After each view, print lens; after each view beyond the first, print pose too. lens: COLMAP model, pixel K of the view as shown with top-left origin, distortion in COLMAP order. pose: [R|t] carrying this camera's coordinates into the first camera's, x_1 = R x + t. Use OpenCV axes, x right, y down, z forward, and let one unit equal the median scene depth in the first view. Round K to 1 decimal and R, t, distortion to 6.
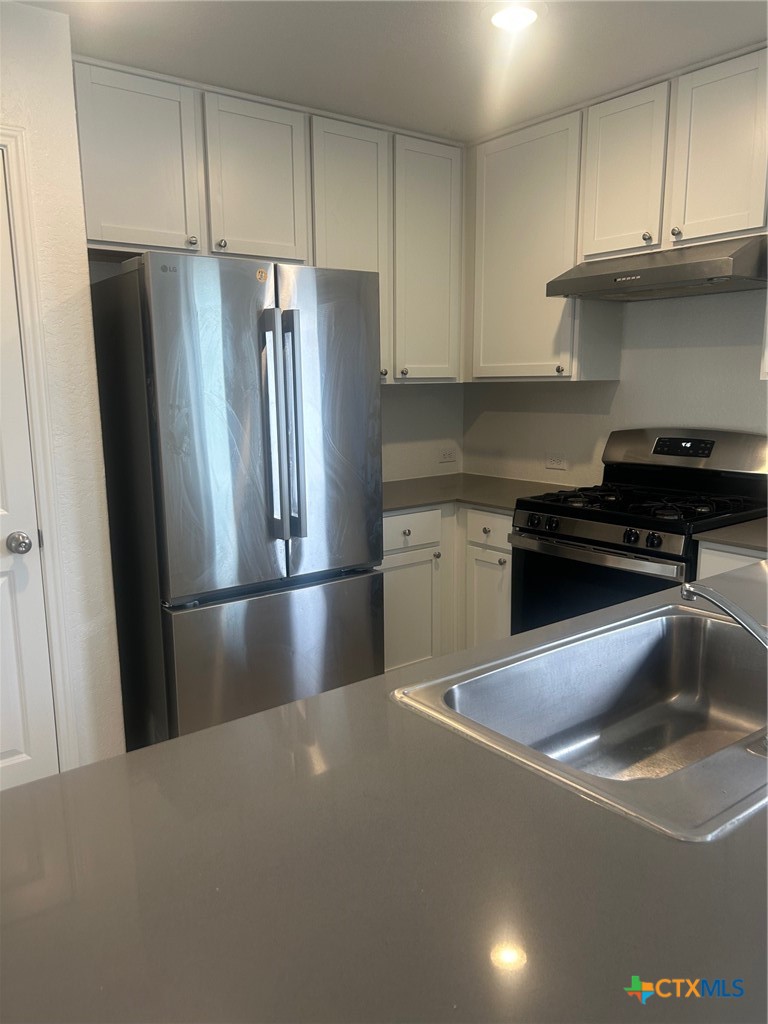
lens RADIAL K [[784.5, 0, 383.8], [0, 784.5, 512.3], [0, 0, 1]] dist [0.053795, 0.005642]
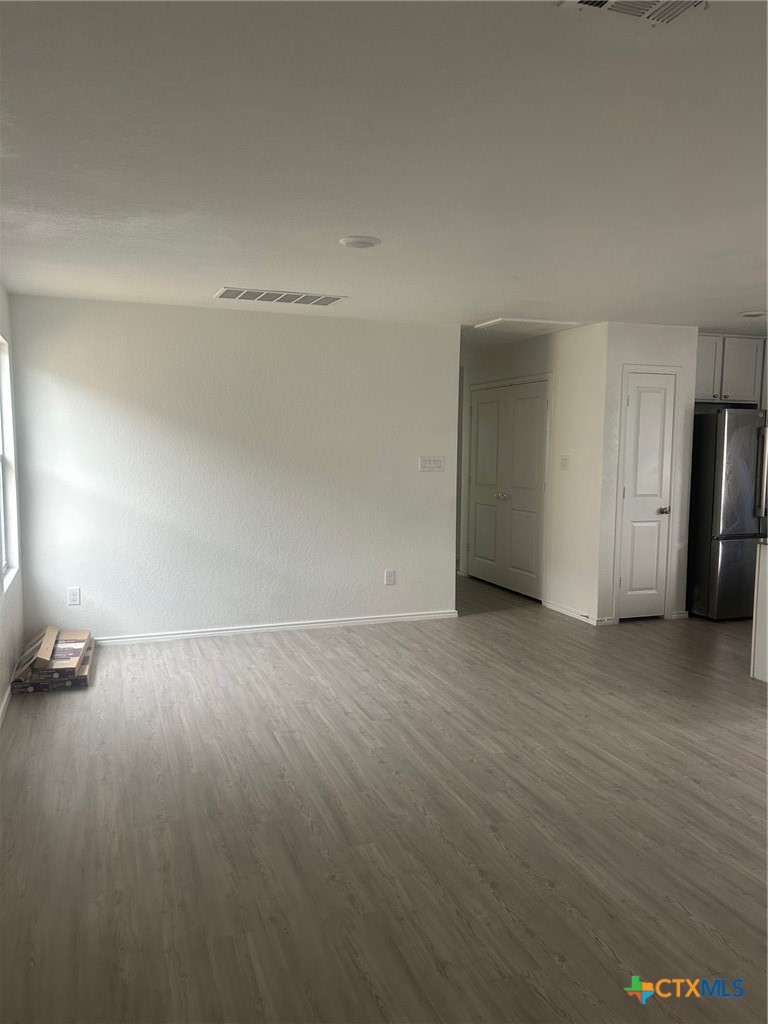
lens RADIAL K [[784.5, 0, 389.4], [0, 784.5, 508.9], [0, 0, 1]] dist [0.053795, 0.005642]
pose [[0.959437, 0.047508, -0.277893, -0.505578], [-0.072632, 0.994079, -0.080819, 0.270573], [0.272408, 0.097725, 0.957206, -1.556401]]
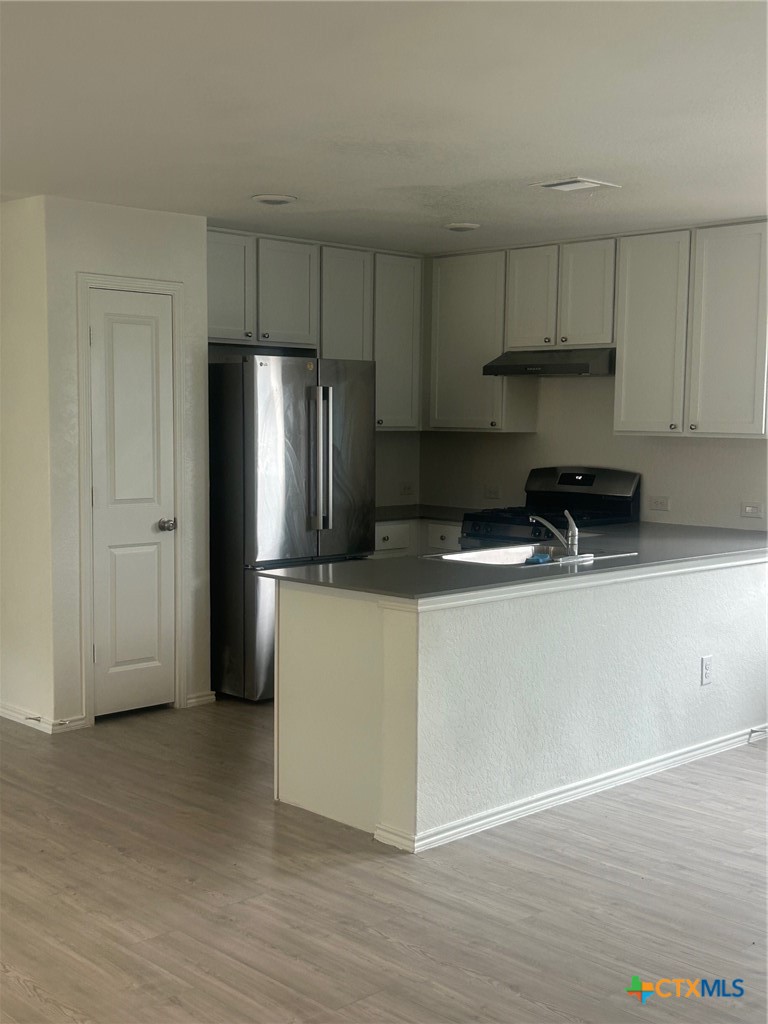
lens RADIAL K [[1288.7, 0, 377.8], [0, 1288.7, 515.5], [0, 0, 1]] dist [0.044085, 0.000000]
pose [[0.992061, 0.012191, 0.125165, -0.298378], [0.000309, 0.995051, -0.099366, 0.235597], [-0.125757, 0.098616, 0.987147, -1.373546]]
